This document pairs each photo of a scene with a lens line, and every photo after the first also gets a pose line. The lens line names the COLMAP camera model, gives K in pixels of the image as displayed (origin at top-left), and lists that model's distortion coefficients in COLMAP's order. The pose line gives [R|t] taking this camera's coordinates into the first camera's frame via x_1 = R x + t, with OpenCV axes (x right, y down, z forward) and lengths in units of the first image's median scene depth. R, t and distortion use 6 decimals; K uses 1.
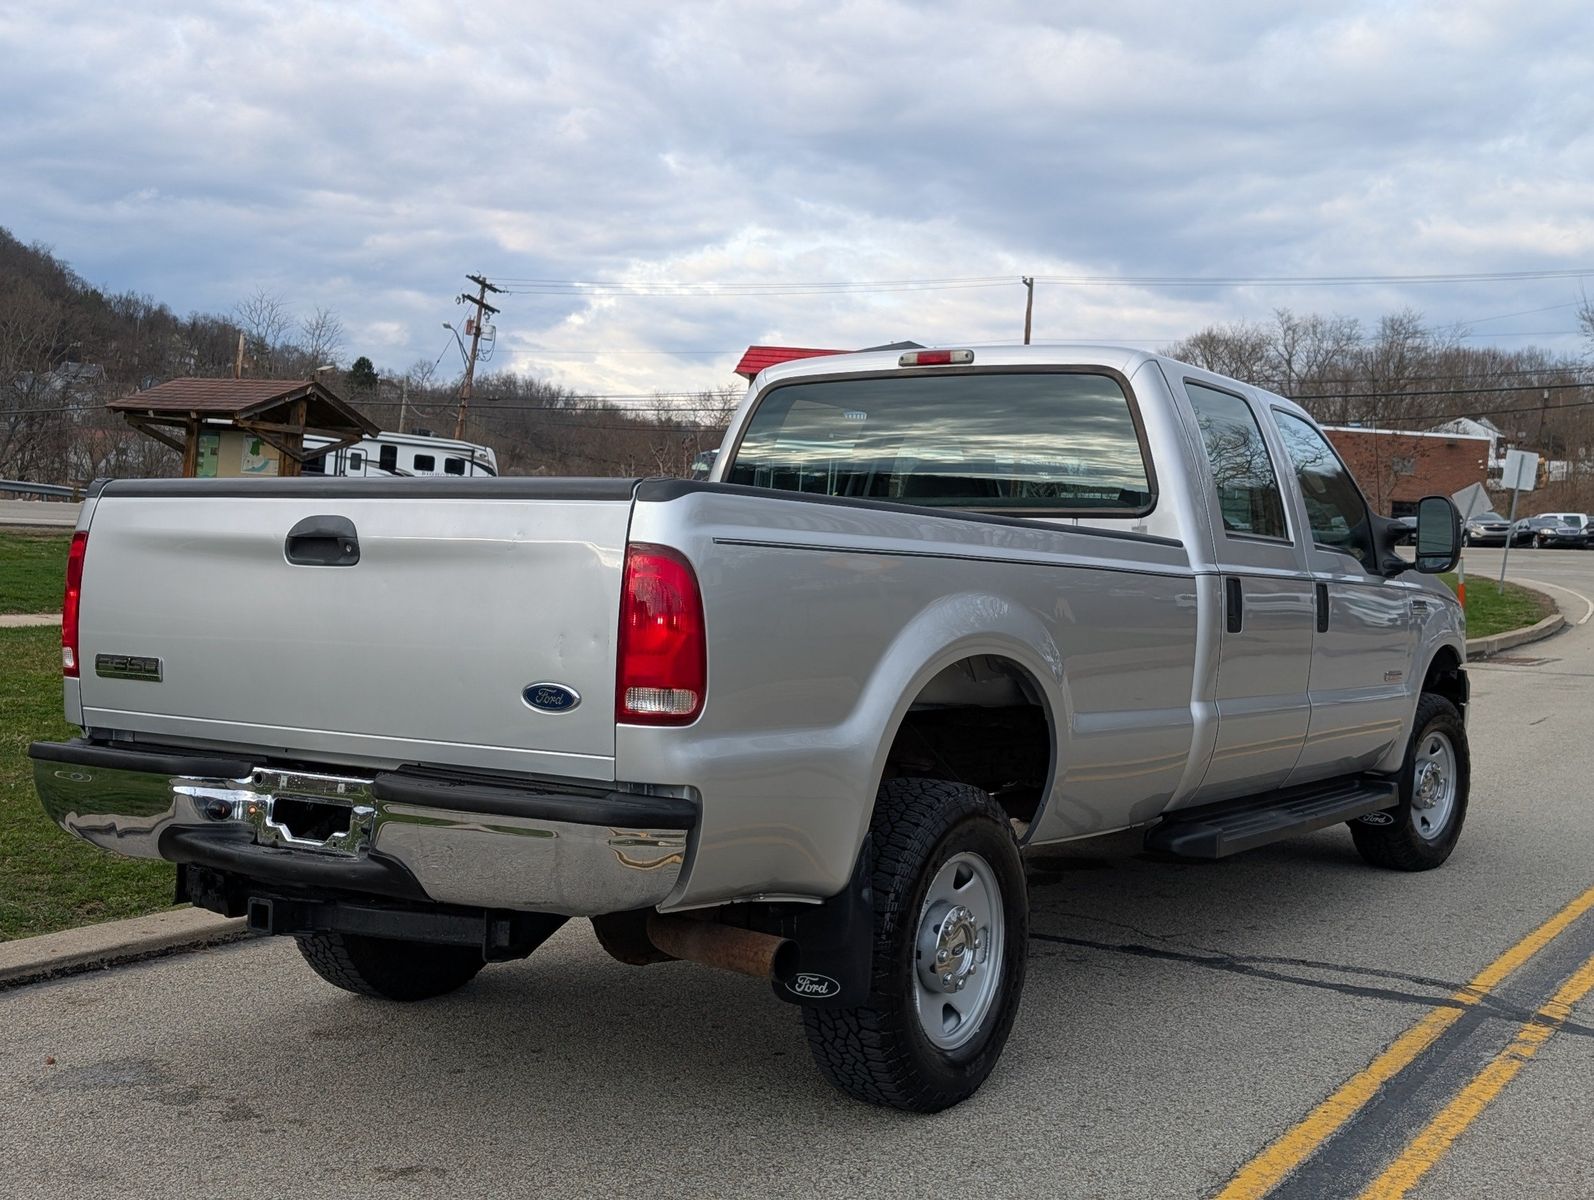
lens RADIAL K [[1895.6, 0, 796.2], [0, 1895.6, 585.7], [0, 0, 1]] dist [0.048834, 0.000000]
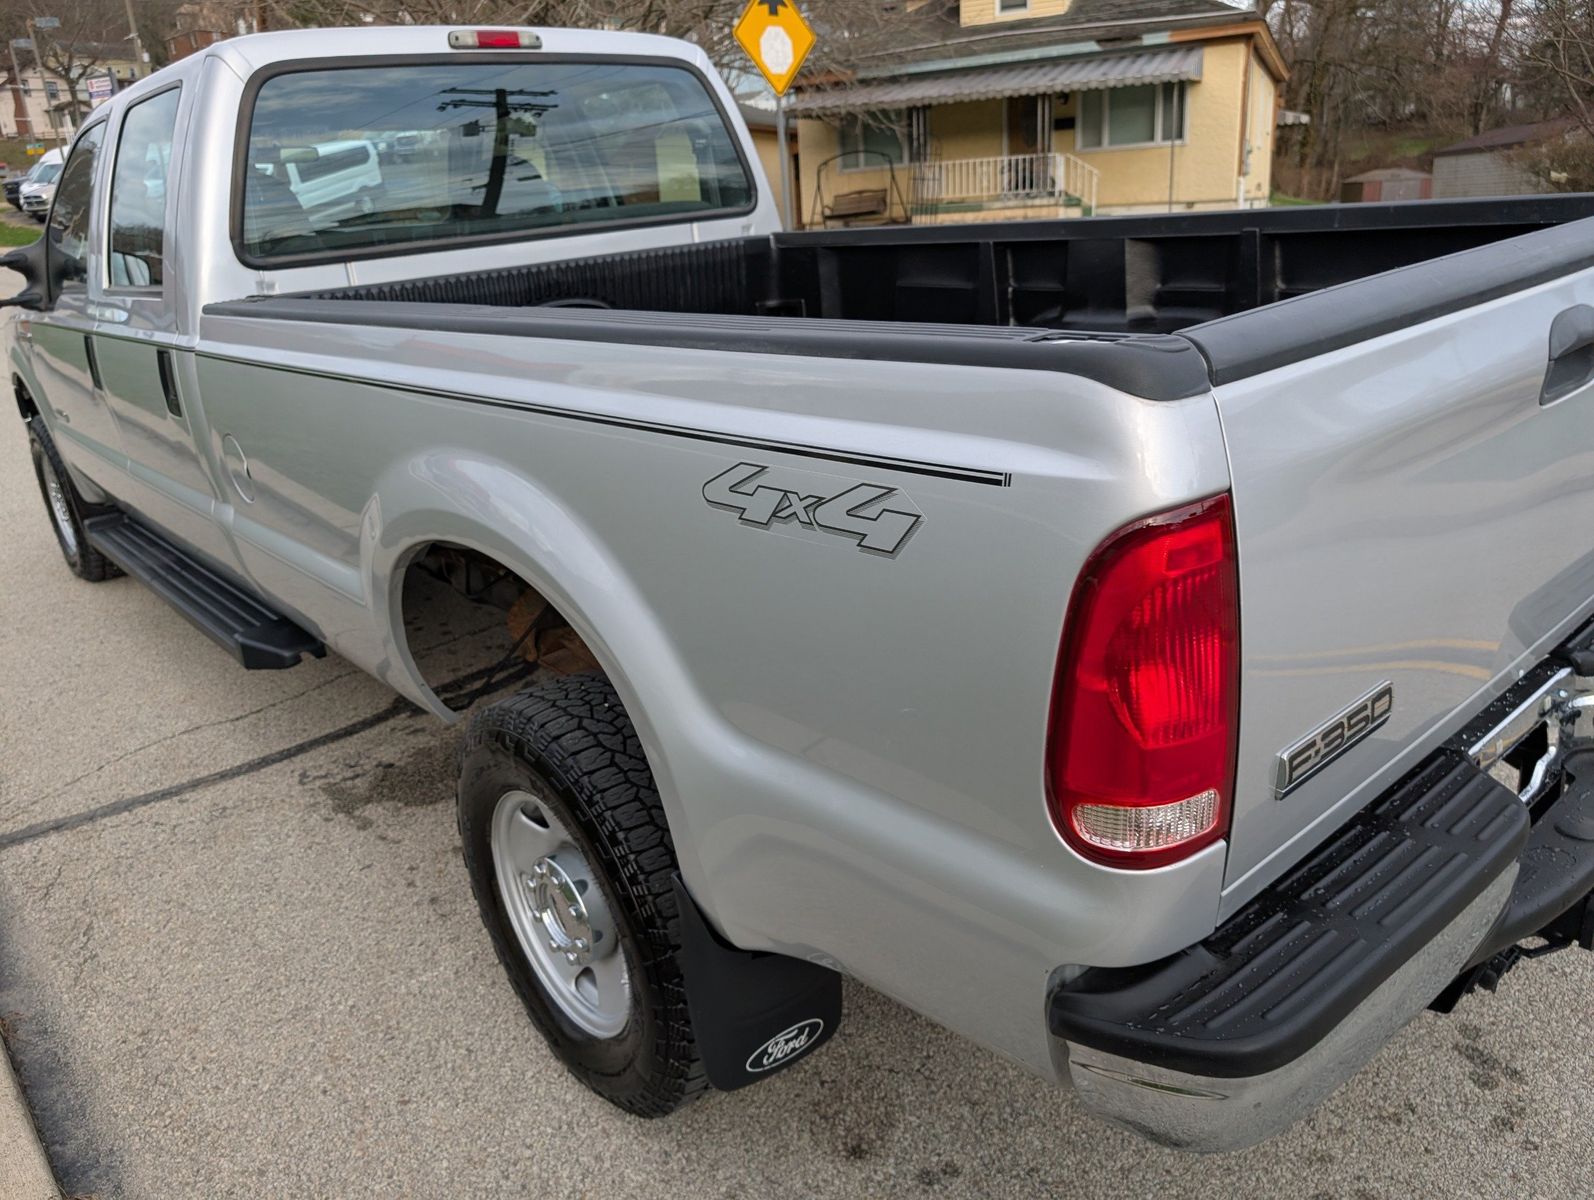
lens RADIAL K [[1166.1, 0, 785.7], [0, 1166.1, 580.9], [0, 0, 1]] dist [0.017152, -0.014503]
pose [[0.282687, -0.370542, 0.884752, -0.587258], [0.095641, 0.928666, 0.358375, -0.098293], [-0.954432, -0.016690, 0.297961, 0.986694]]
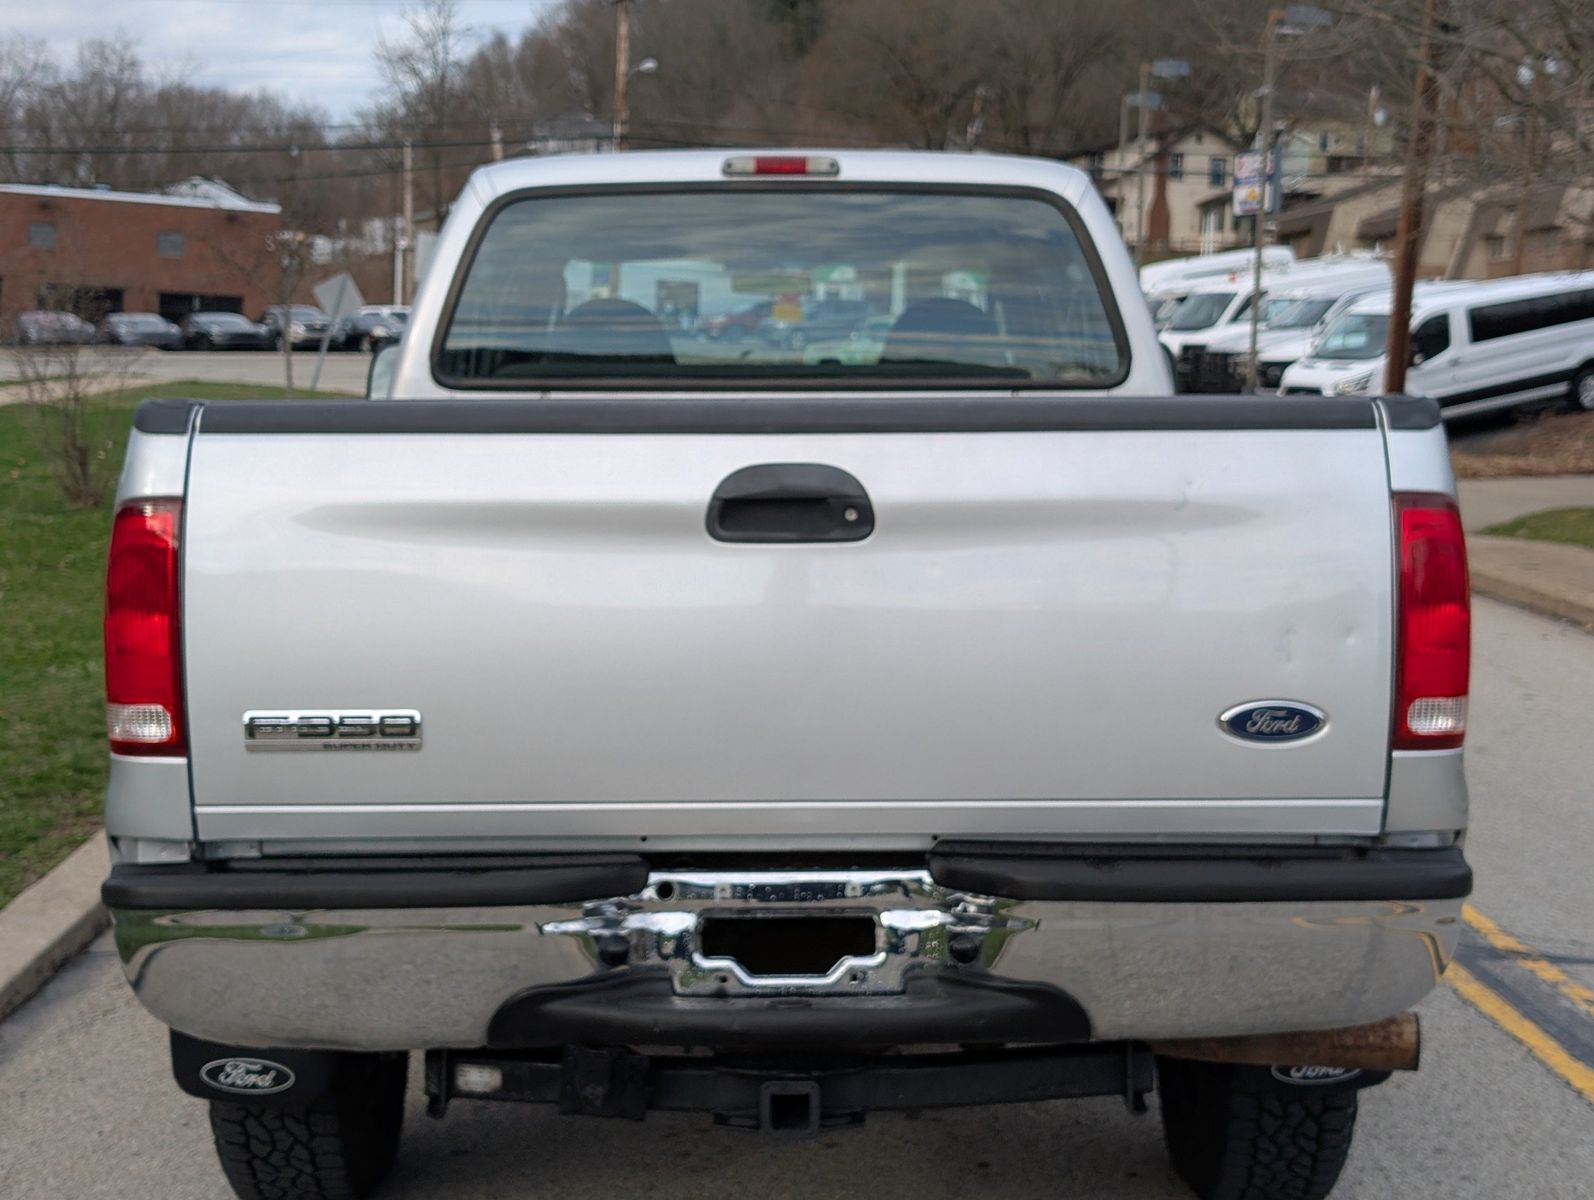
lens RADIAL K [[2515.1, 0, 788.8], [0, 2515.1, 603.3], [0, 0, 1]] dist [0.115113, 0.000000]
pose [[0.836765, -0.076617, 0.542176, -0.613762], [0.033142, 0.995434, 0.089519, -0.056893], [-0.546558, -0.056938, 0.835483, 0.269790]]
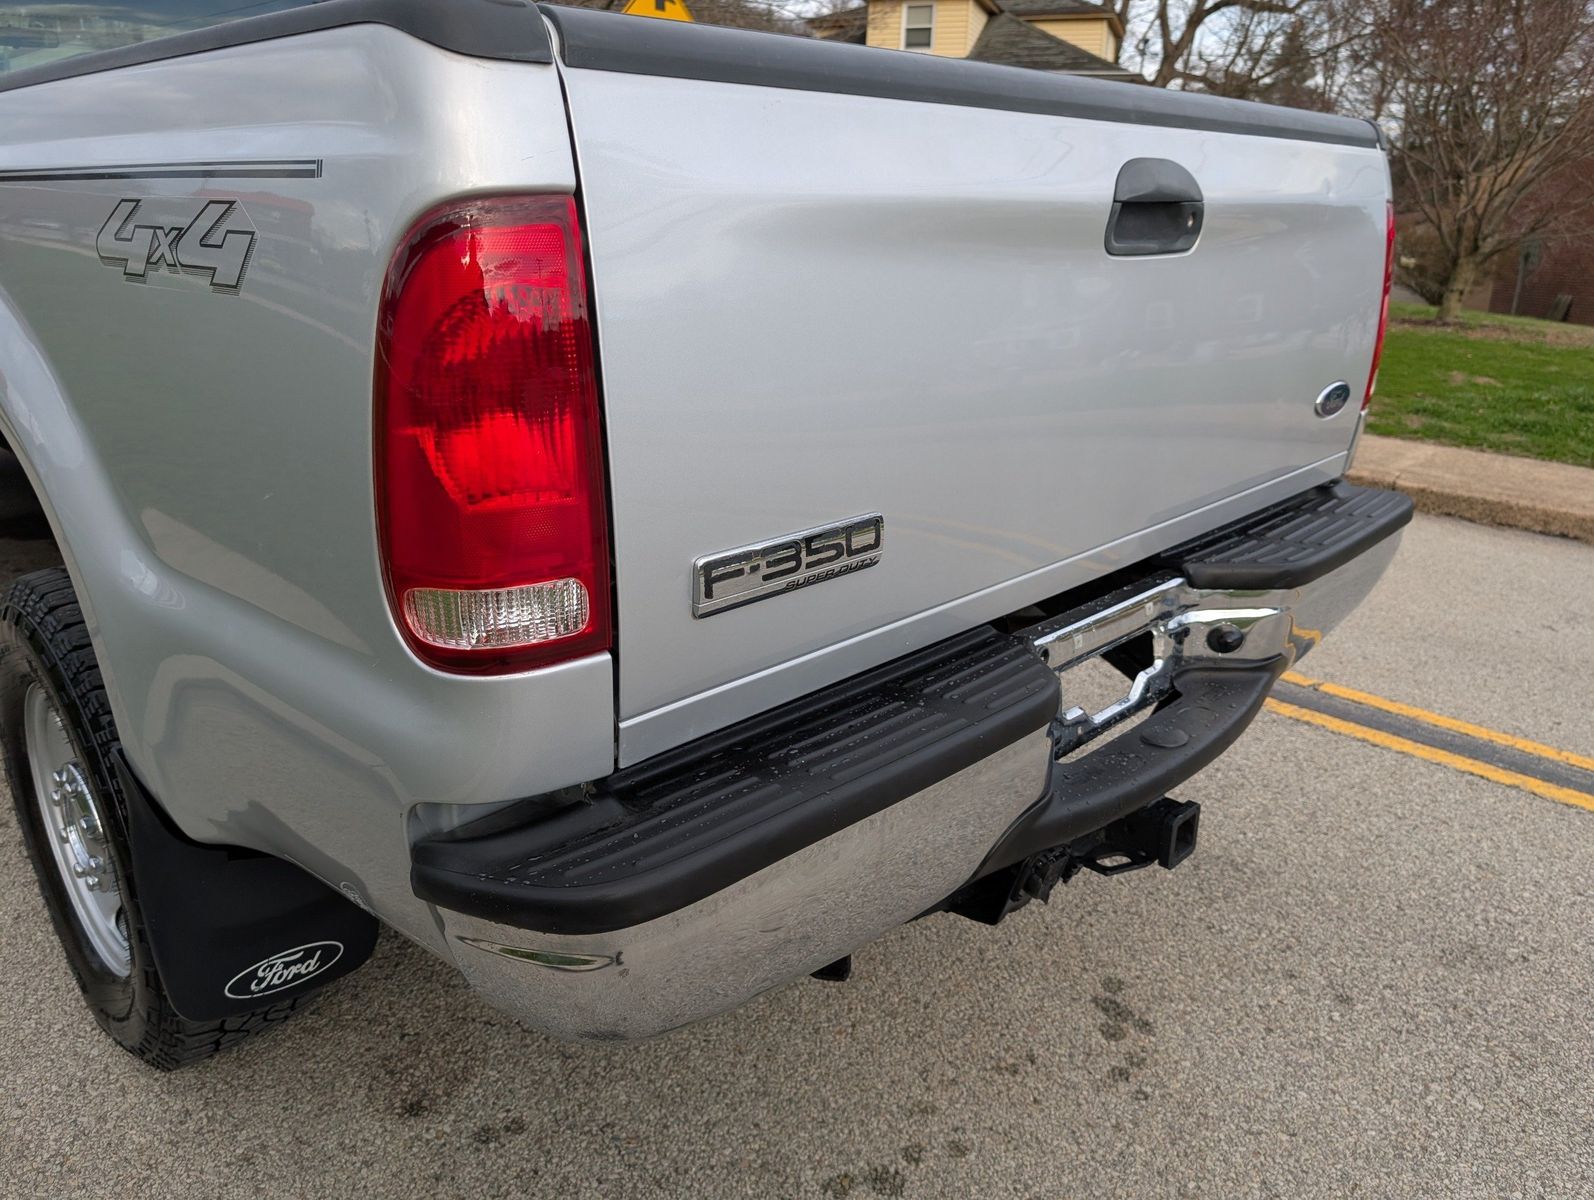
lens RADIAL K [[1166.1, 0, 838.0], [0, 1166.1, 590.9], [0, 0, 1]] dist [0.017152, -0.014503]
pose [[0.183706, -0.341420, 0.921783, -0.541142], [-0.001914, 0.937616, 0.347666, -0.032607], [-0.982979, -0.065632, 0.171592, 0.898809]]
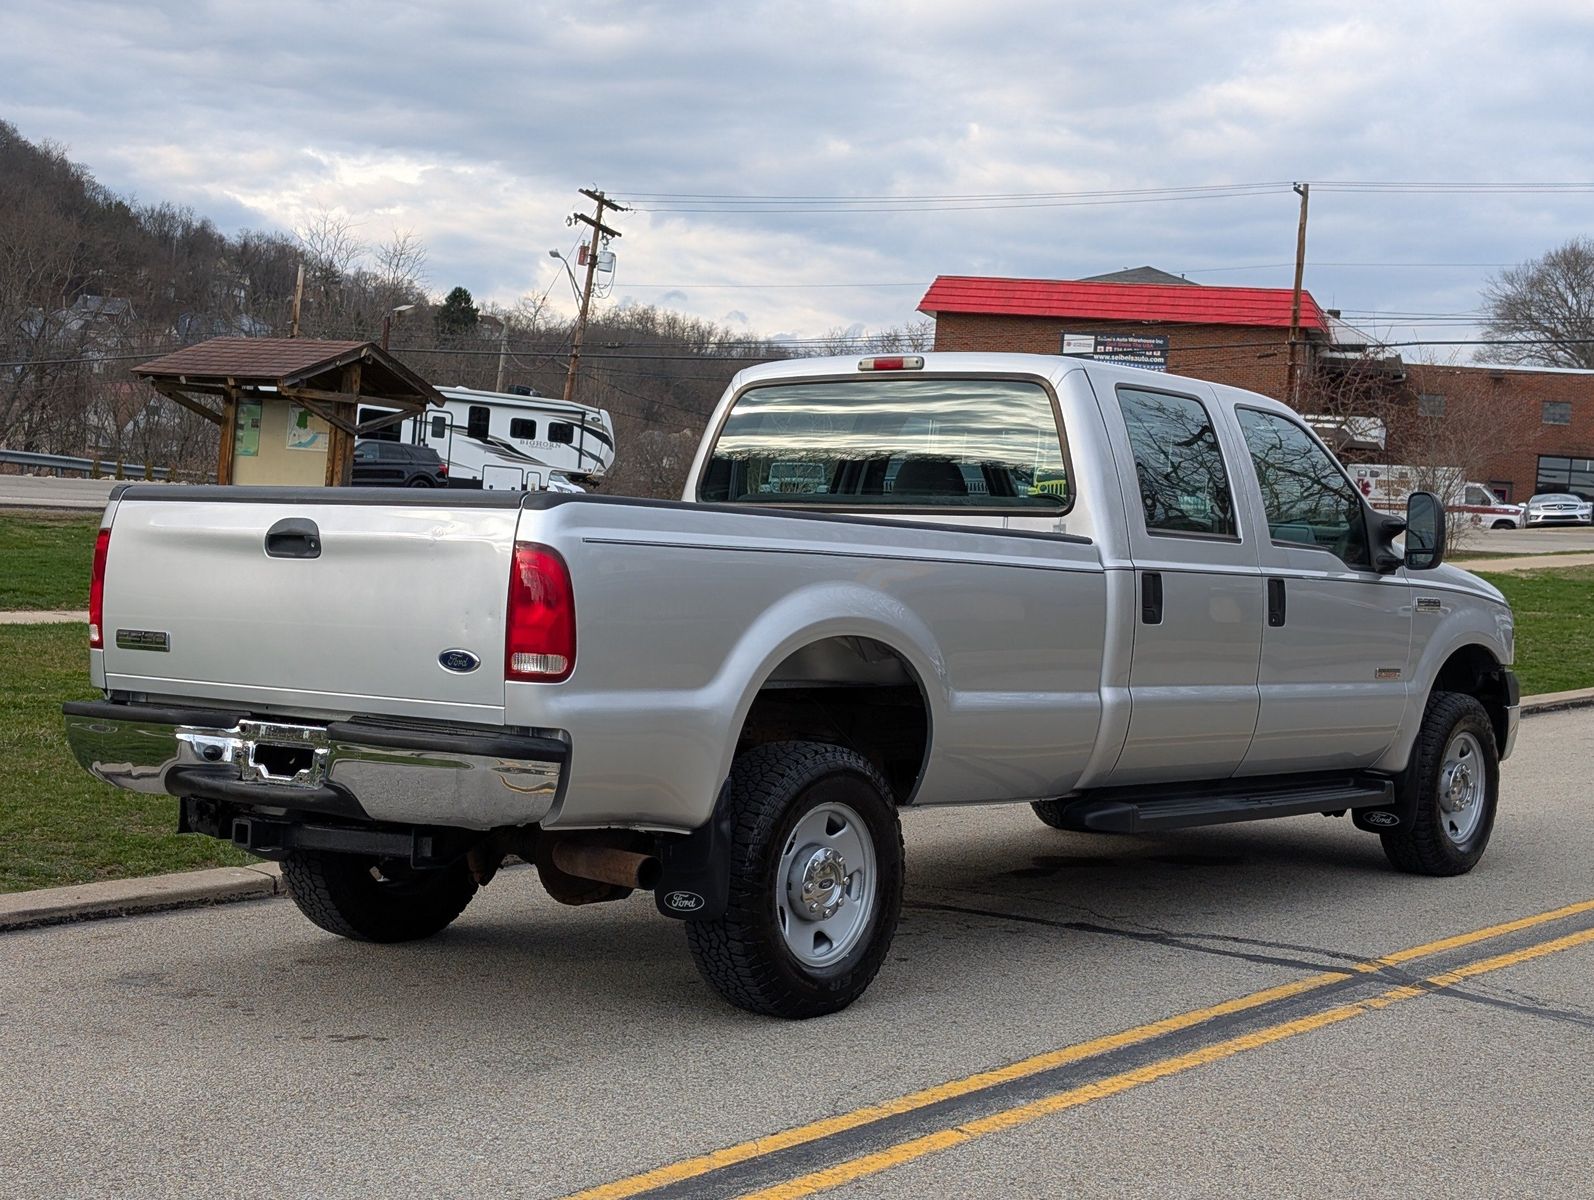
lens RADIAL K [[2515.1, 0, 802.6], [0, 2515.1, 589.8], [0, 0, 1]] dist [0.115113, 0.000000]
pose [[0.996022, 0.004922, -0.088975, 0.205400], [-0.004783, 0.999987, 0.001769, 0.005187], [0.088982, -0.001336, 0.996032, -0.552981]]
